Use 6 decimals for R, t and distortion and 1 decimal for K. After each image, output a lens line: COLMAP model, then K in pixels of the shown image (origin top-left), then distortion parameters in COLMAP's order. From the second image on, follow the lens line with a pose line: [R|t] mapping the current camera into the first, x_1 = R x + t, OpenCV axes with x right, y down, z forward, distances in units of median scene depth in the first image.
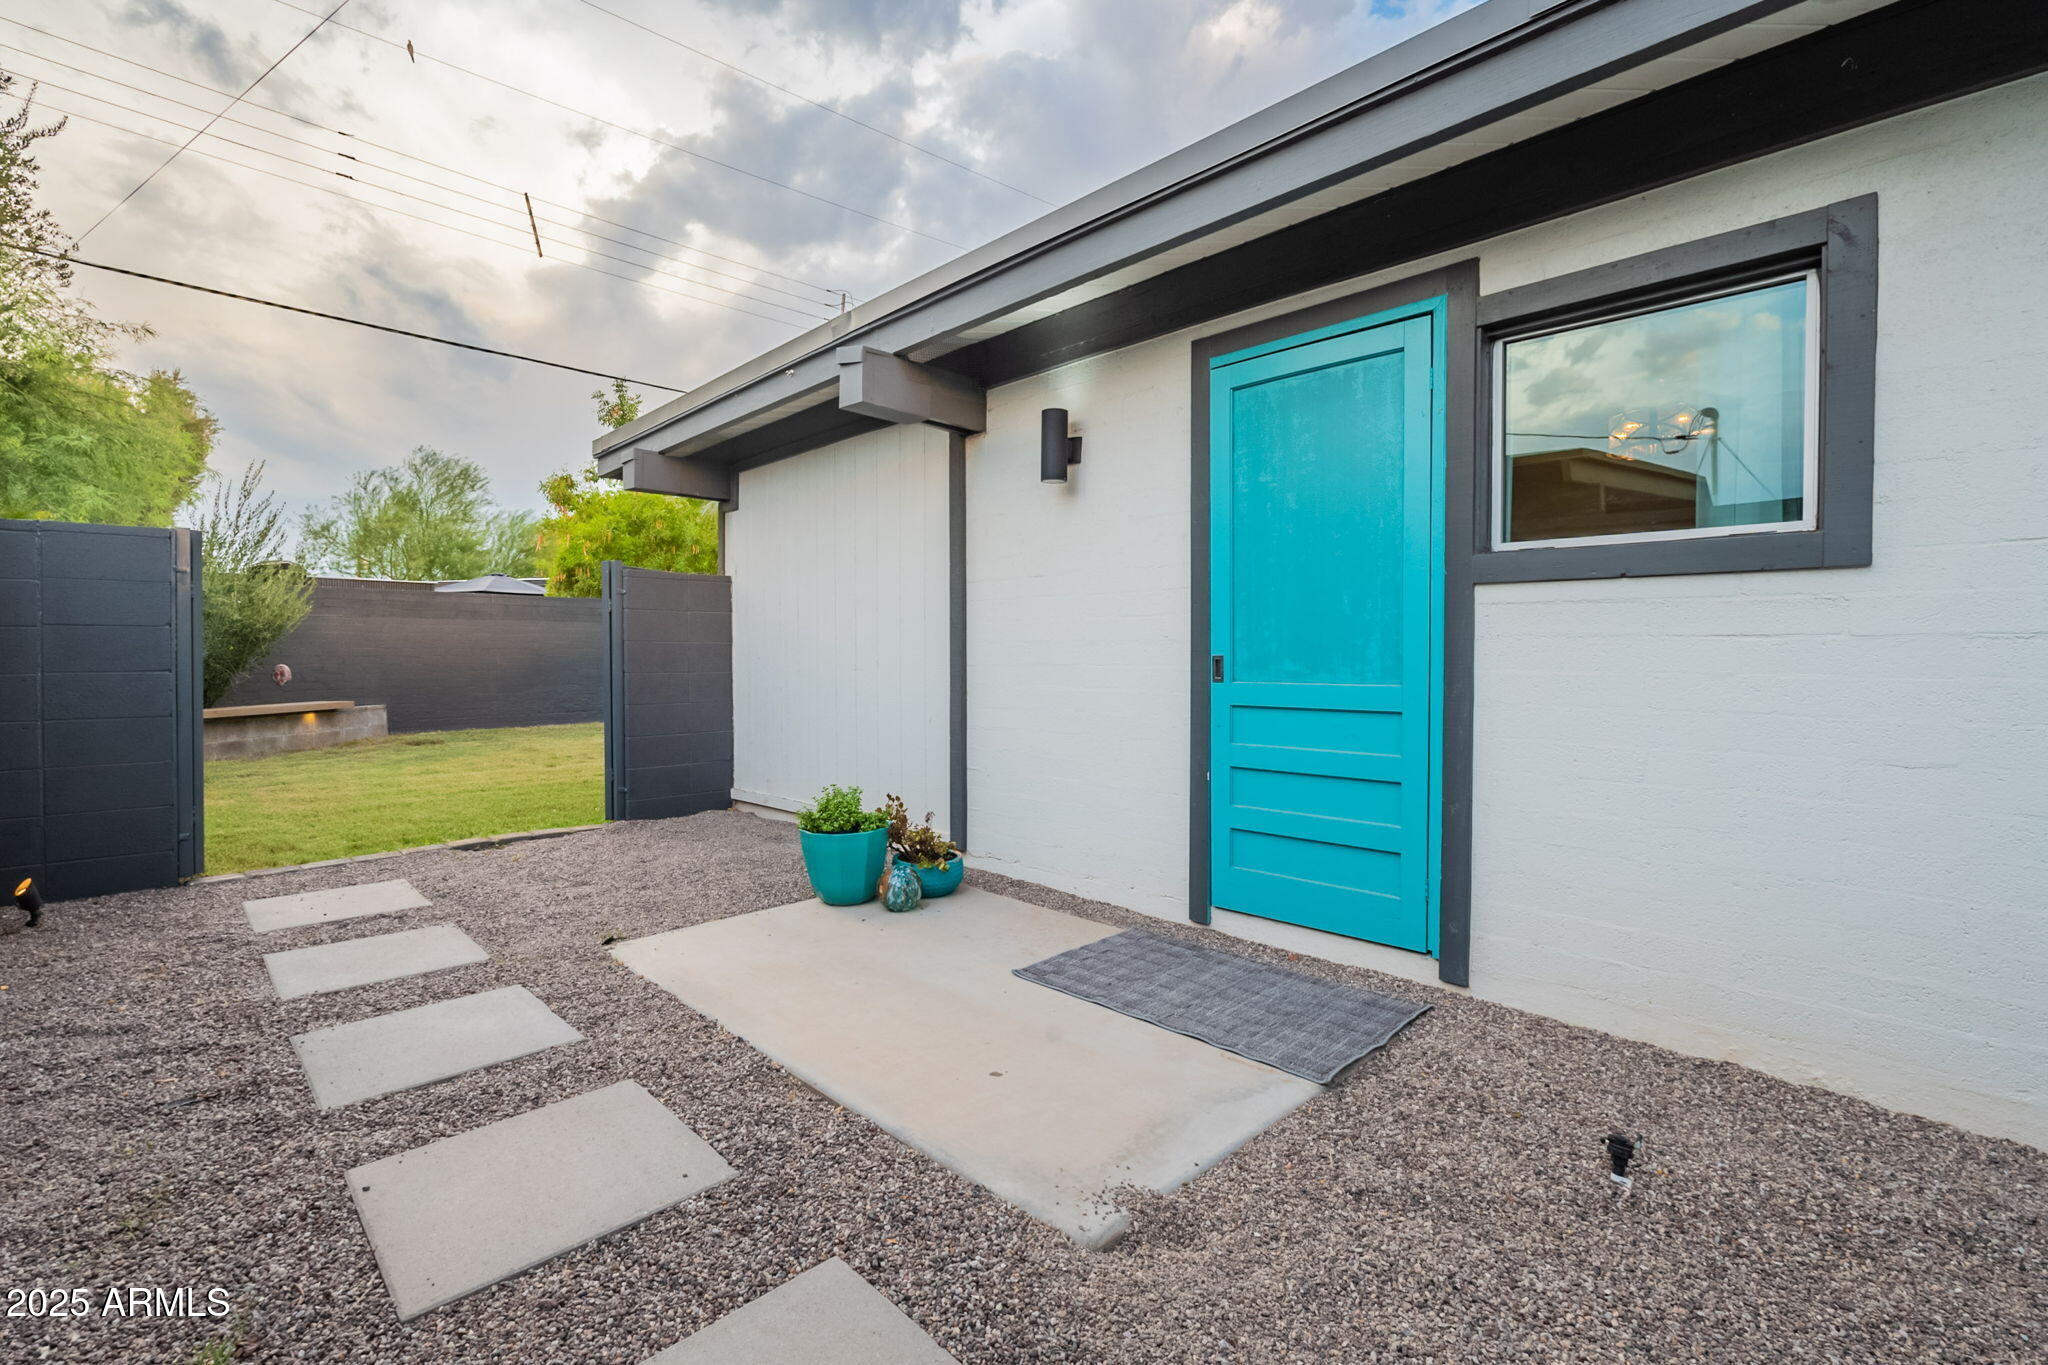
lens RADIAL K [[905.0, 0, 1025.8], [0, 905.0, 673.3], [0, 0, 1]] dist [0.001028, -0.000185]
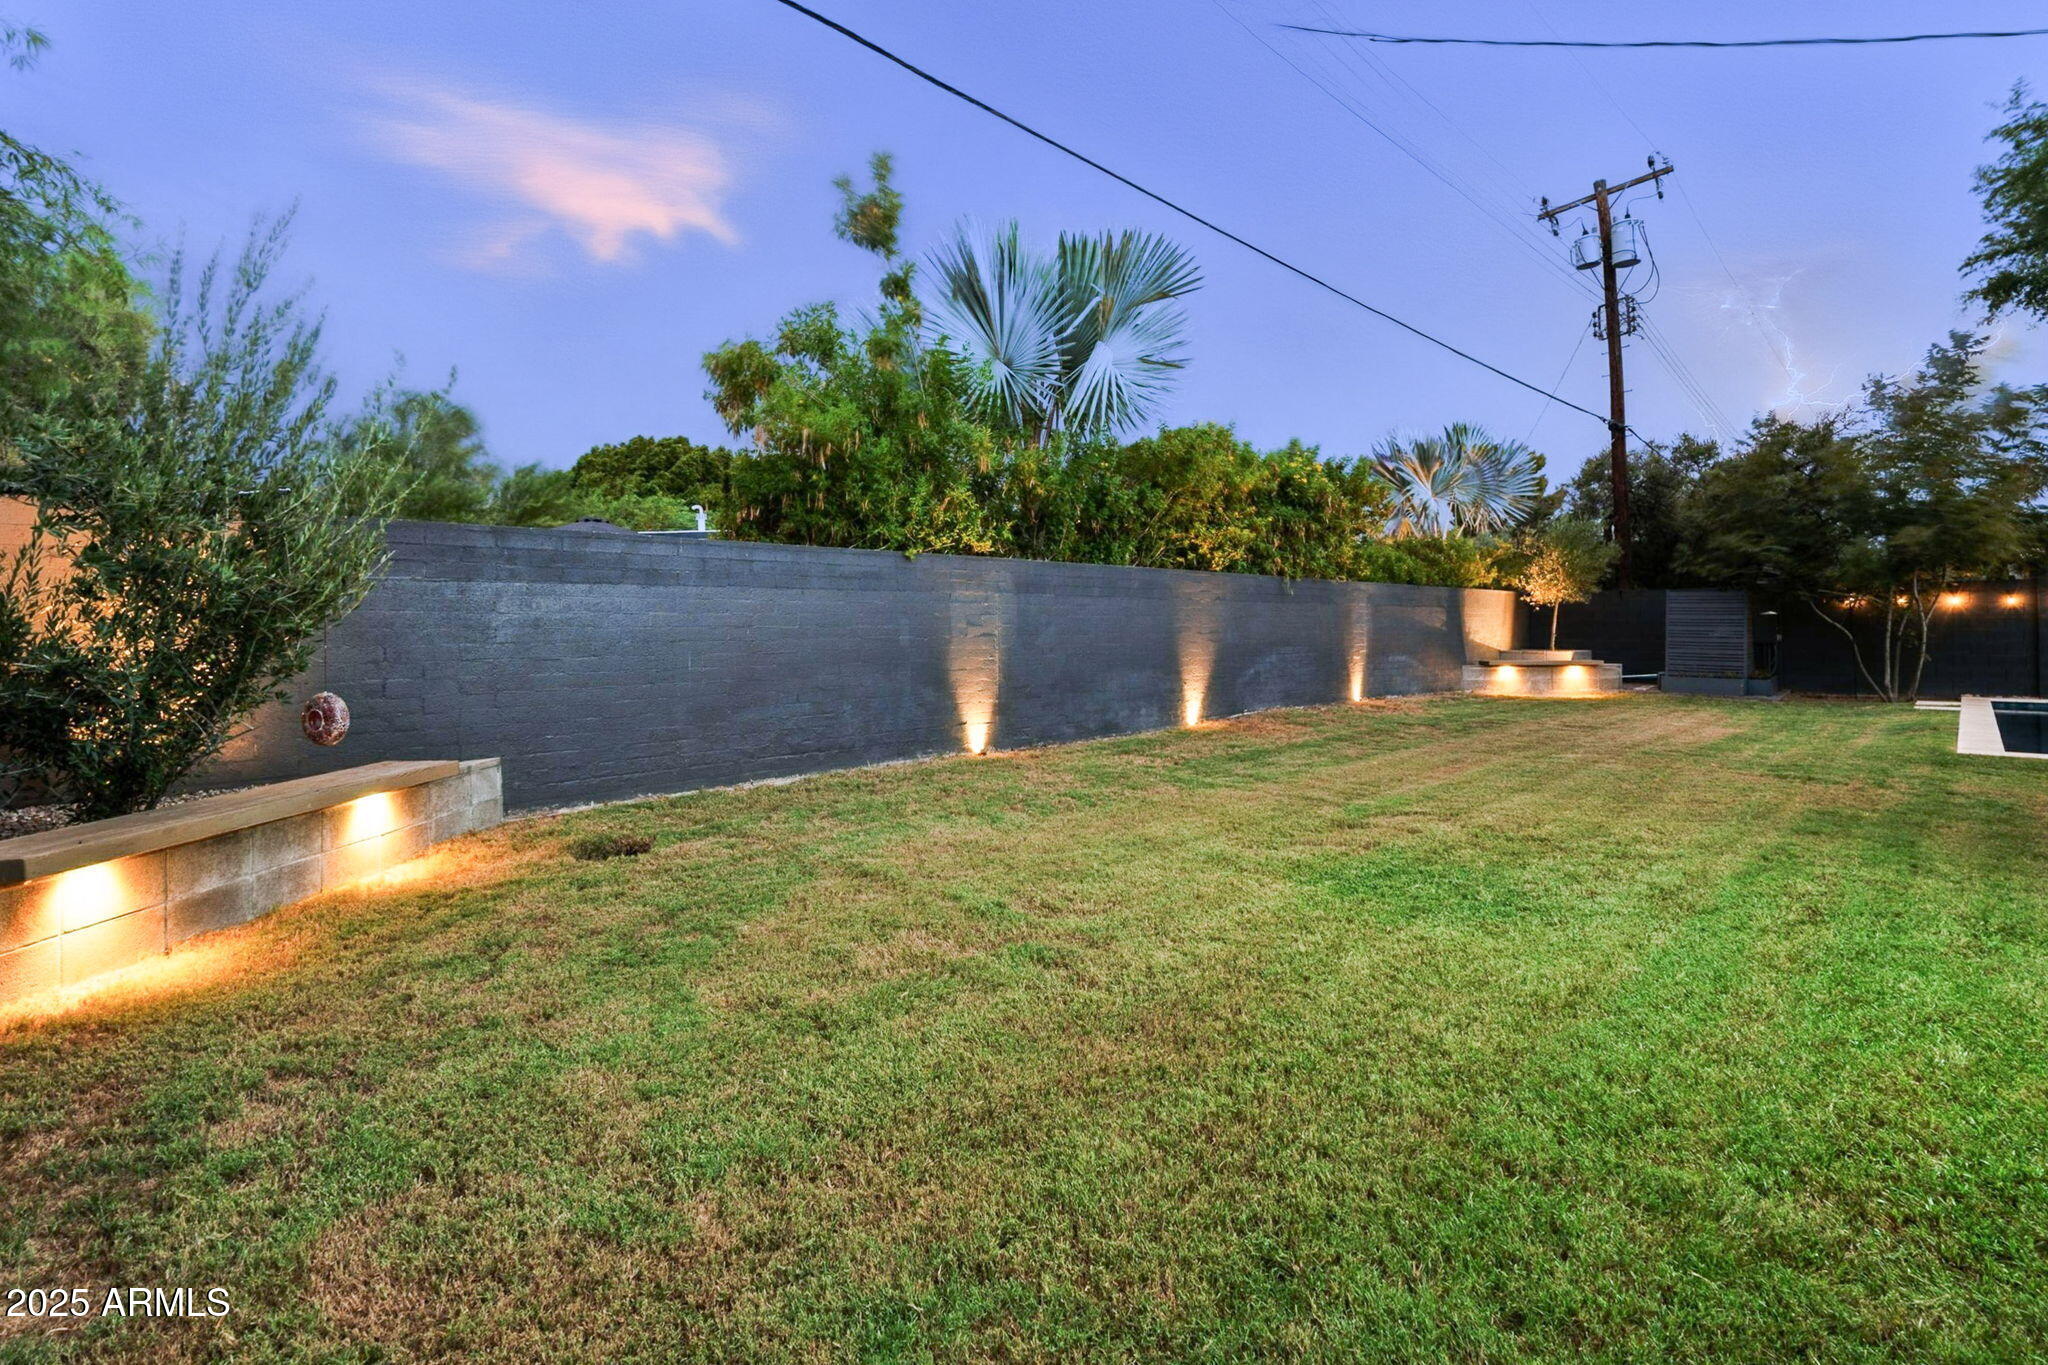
lens RADIAL K [[952.7, 0, 990.0], [0, 952.7, 622.8], [0, 0, 1]] dist [-0.000975, -0.000252]
pose [[0.999828, -0.010804, -0.015076, -1.879771], [0.010439, 0.999655, -0.024120, -0.102786], [0.015332, 0.023958, 0.999595, 2.090155]]
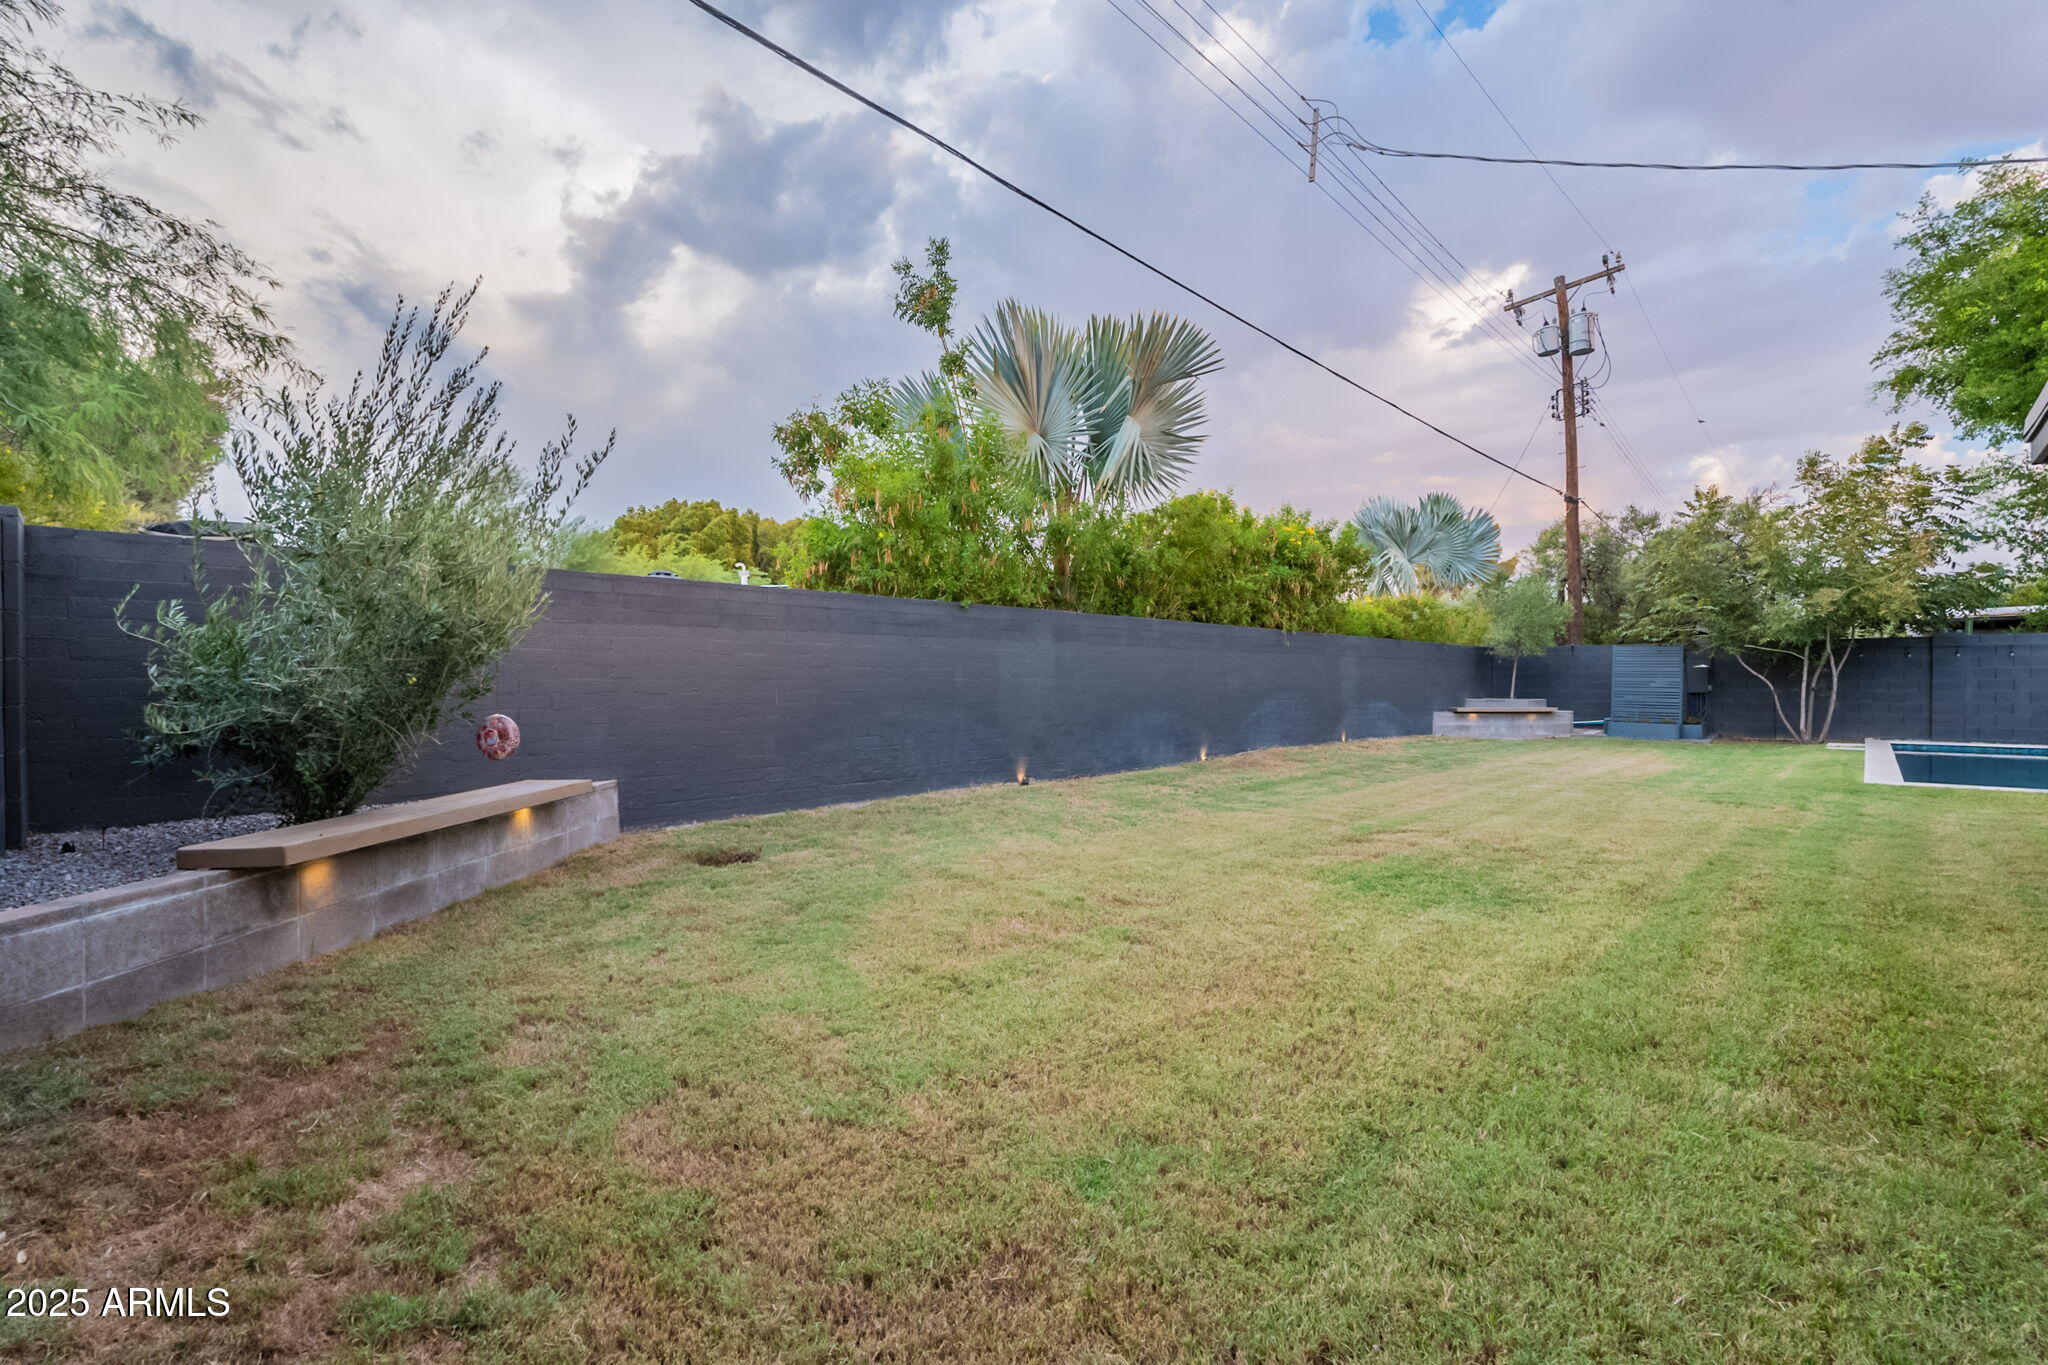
lens RADIAL K [[894.1, 0, 1009.3], [0, 894.1, 695.5], [0, 0, 1]] dist [-0.001020, -0.000188]
pose [[0.999771, -0.008028, 0.019837, -2.071495], [0.008168, 0.999942, -0.006988, -0.052399], [-0.019780, 0.007148, 0.999779, 1.938188]]
